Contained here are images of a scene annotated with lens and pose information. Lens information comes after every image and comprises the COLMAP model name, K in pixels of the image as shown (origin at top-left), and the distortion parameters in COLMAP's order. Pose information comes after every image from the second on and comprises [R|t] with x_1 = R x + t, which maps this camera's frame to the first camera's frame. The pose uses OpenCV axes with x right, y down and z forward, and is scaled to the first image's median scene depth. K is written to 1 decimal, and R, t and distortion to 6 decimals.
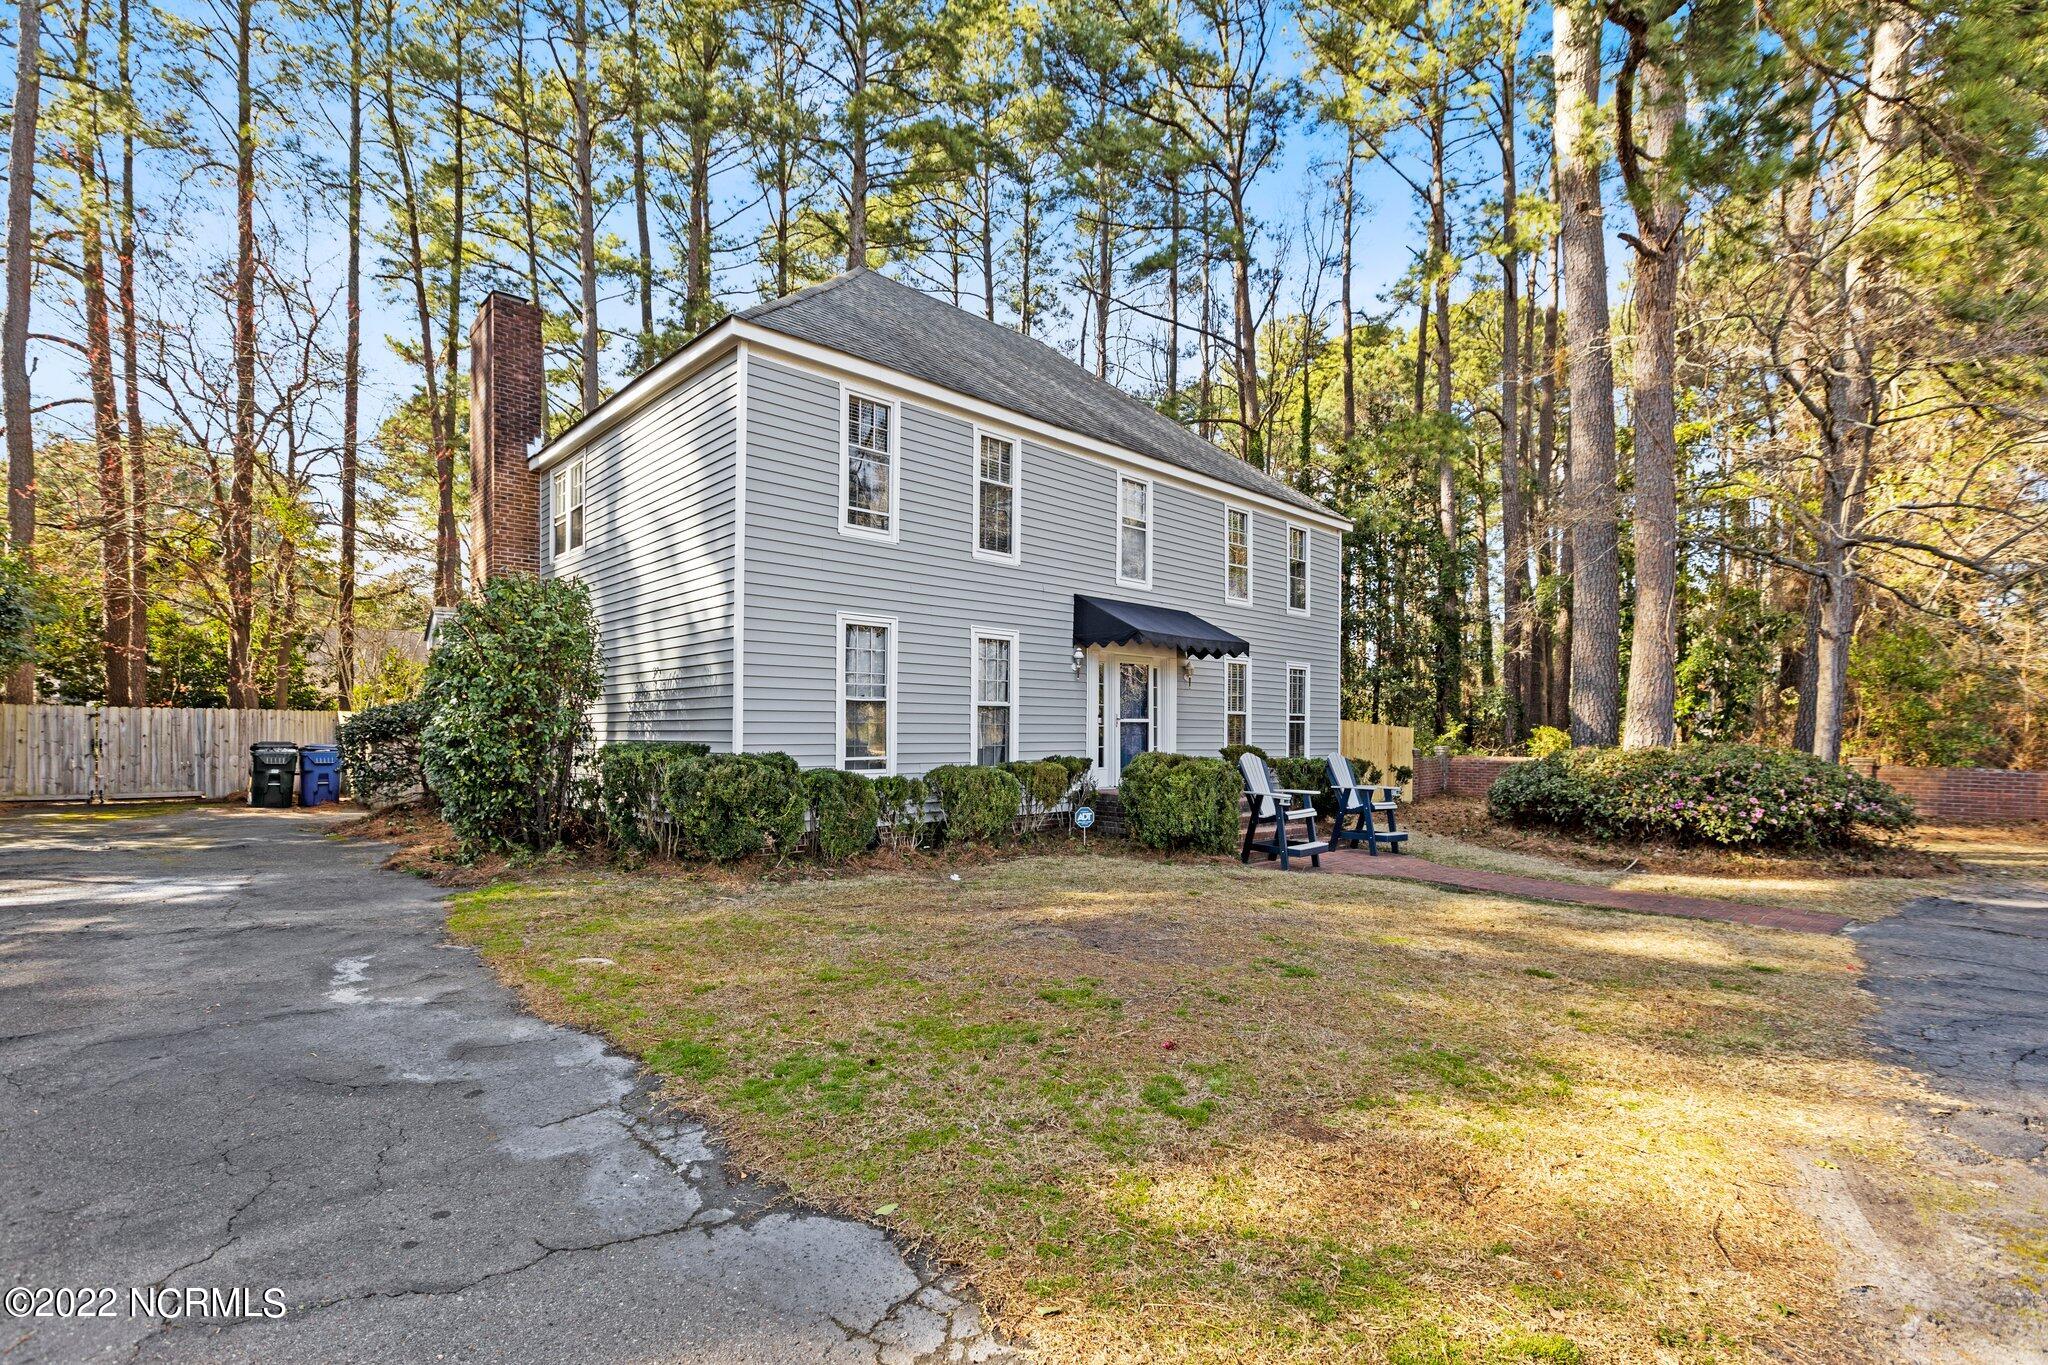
lens RADIAL K [[927.5, 0, 1024.9], [0, 927.5, 725.9], [0, 0, 1]] dist [0.002379, 0.000329]
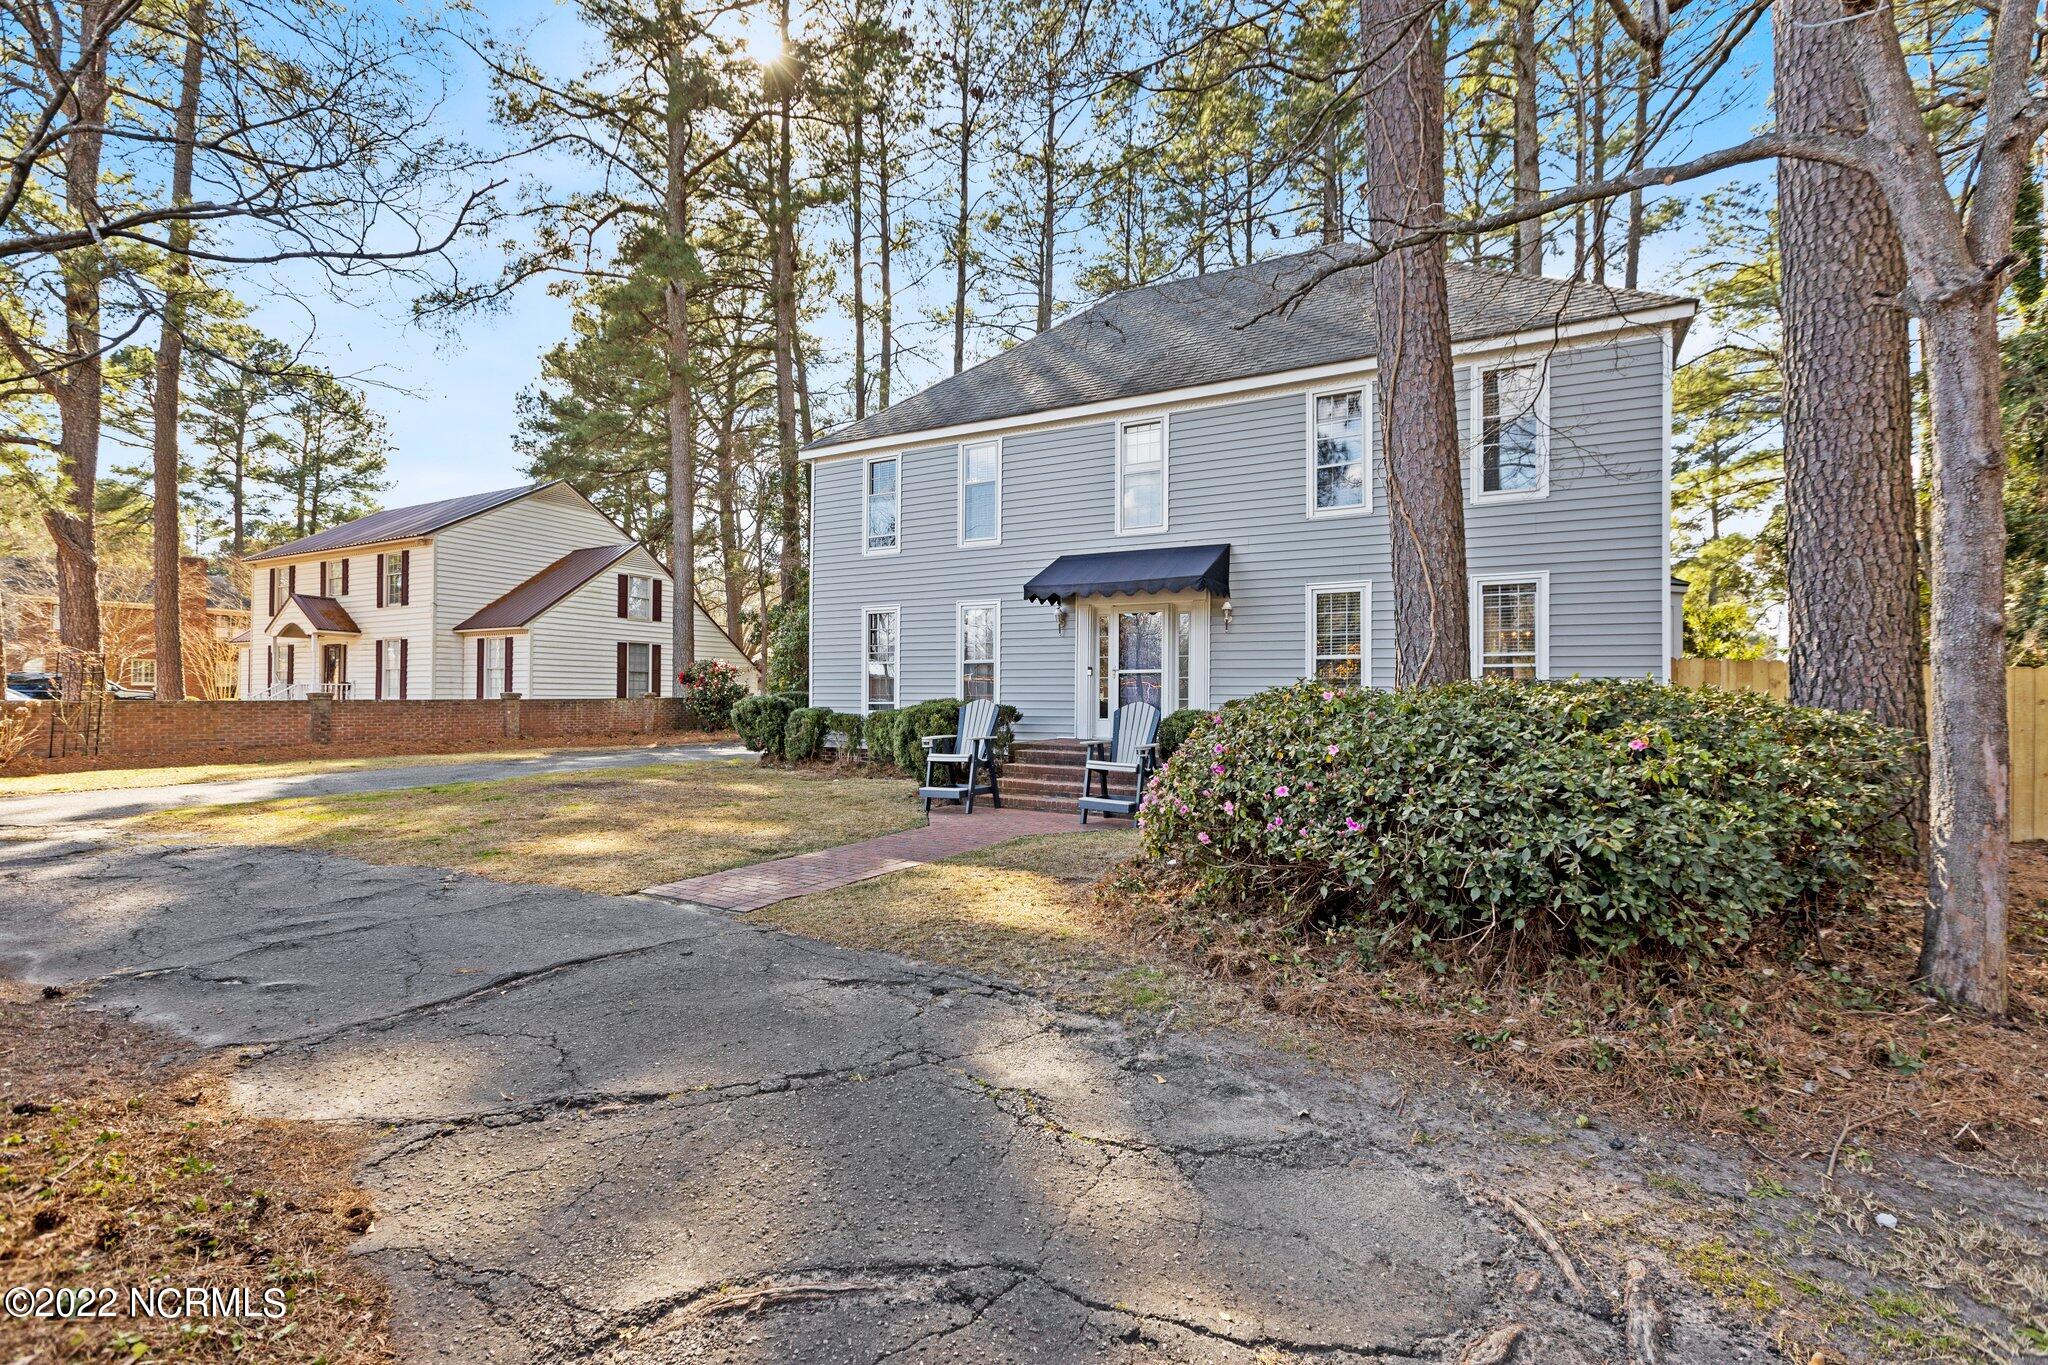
lens RADIAL K [[912.5, 0, 1024.0], [0, 912.5, 682.5], [0, 0, 1]] dist [0.000477, -0.000161]
pose [[0.292771, -0.015202, -0.956062, 1.026897], [0.002243, 0.999882, -0.015212, 0.019168], [0.956180, 0.002310, 0.292770, 0.652750]]
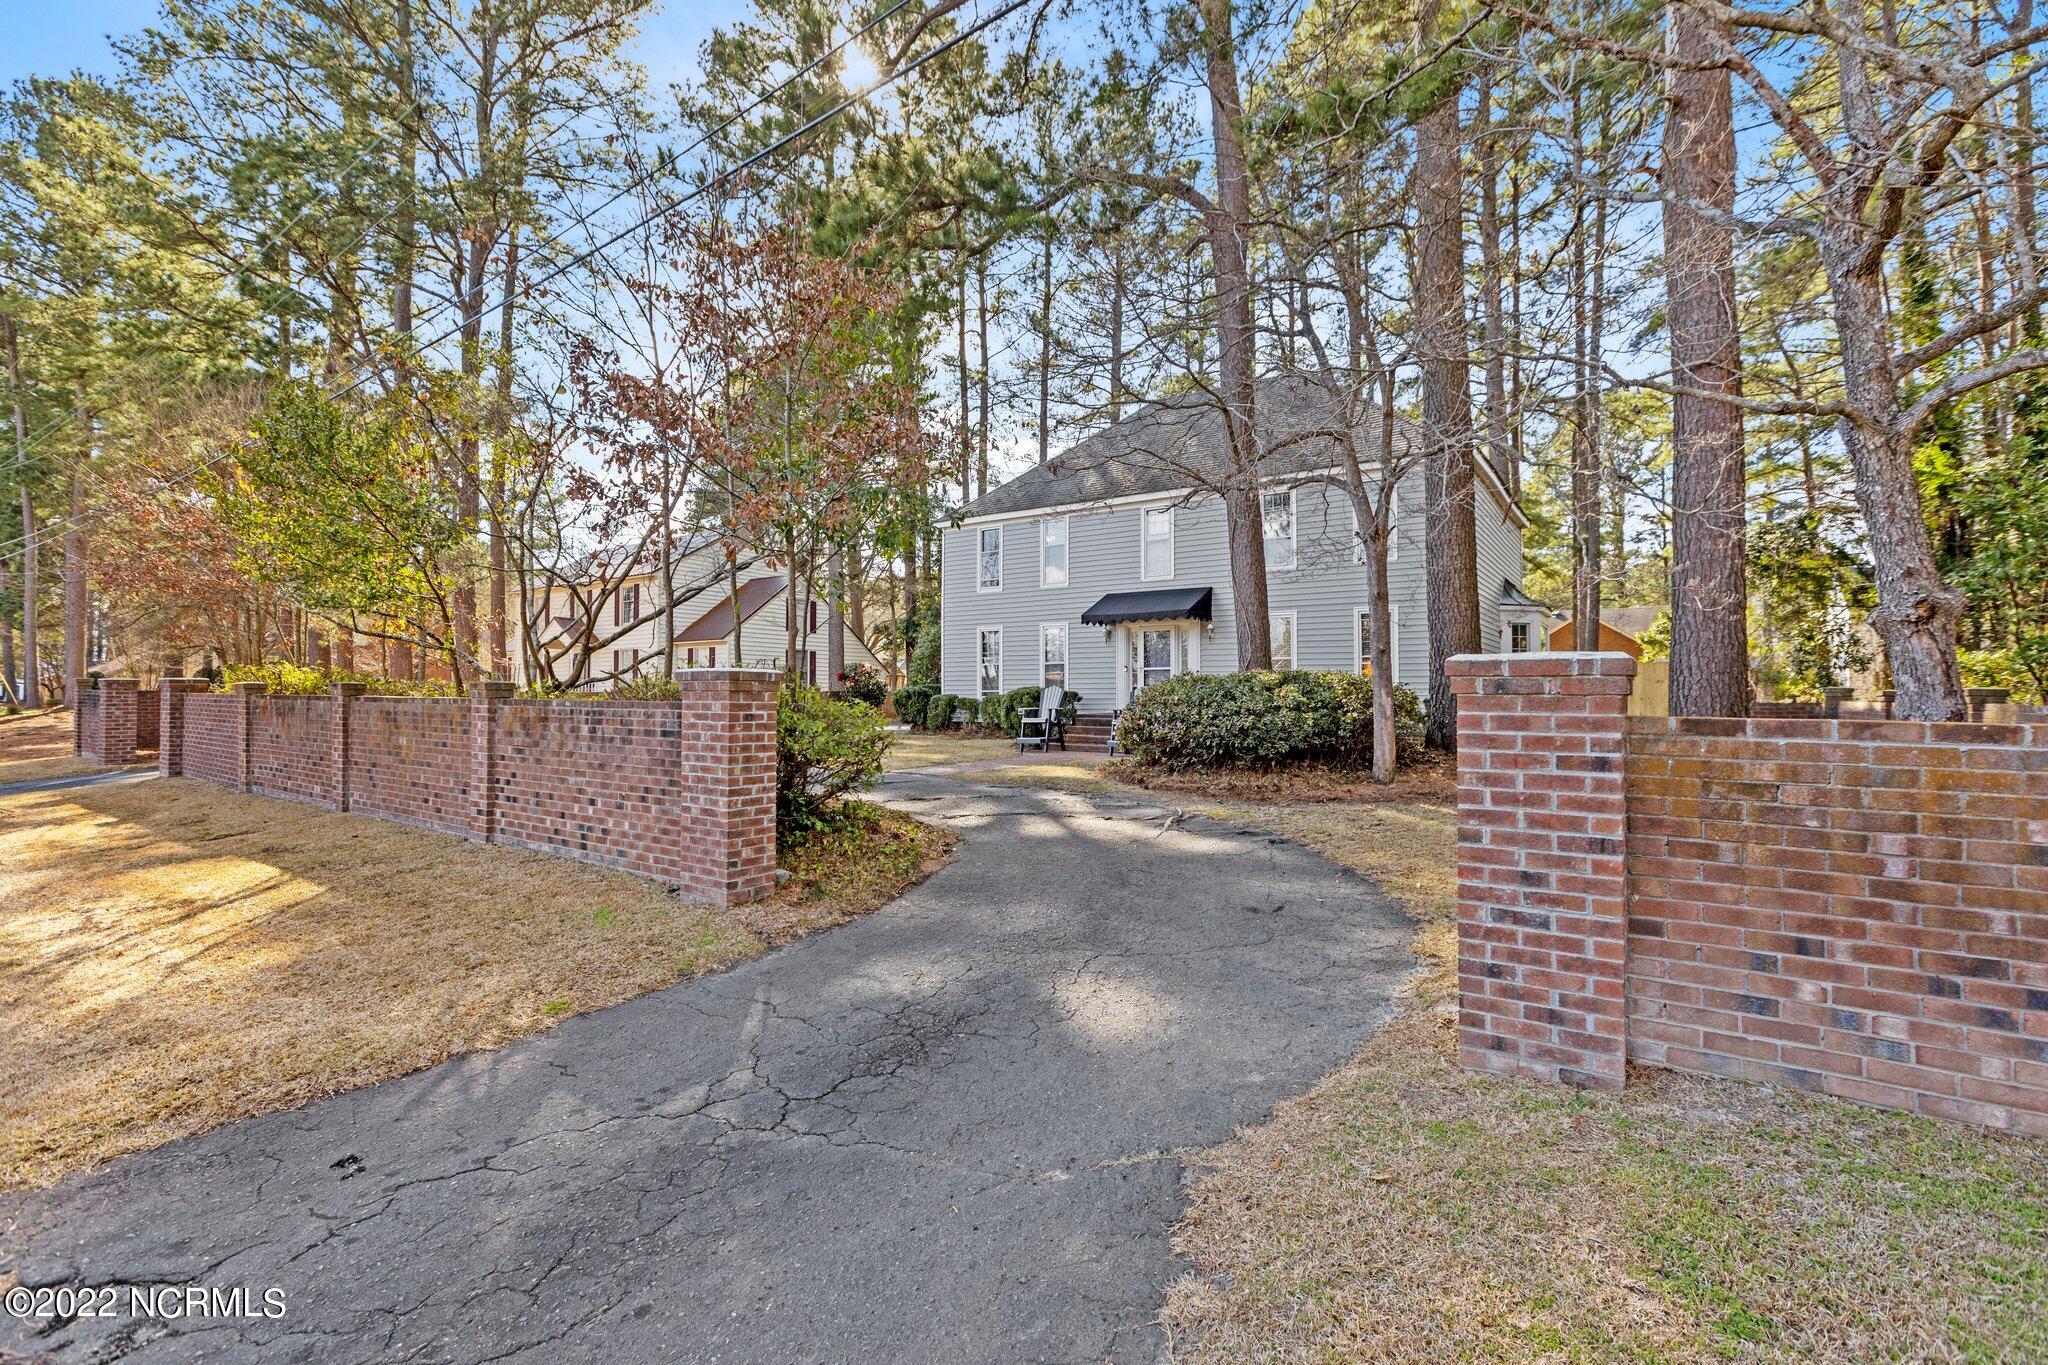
lens RADIAL K [[912.5, 0, 1024.0], [0, 912.5, 682.5], [0, 0, 1]] dist [0.000477, -0.000161]
pose [[0.194954, -0.015912, -0.980683, 1.576494], [0.006896, 0.999866, -0.014852, 0.036847], [0.980788, -0.003867, 0.195038, 0.543741]]
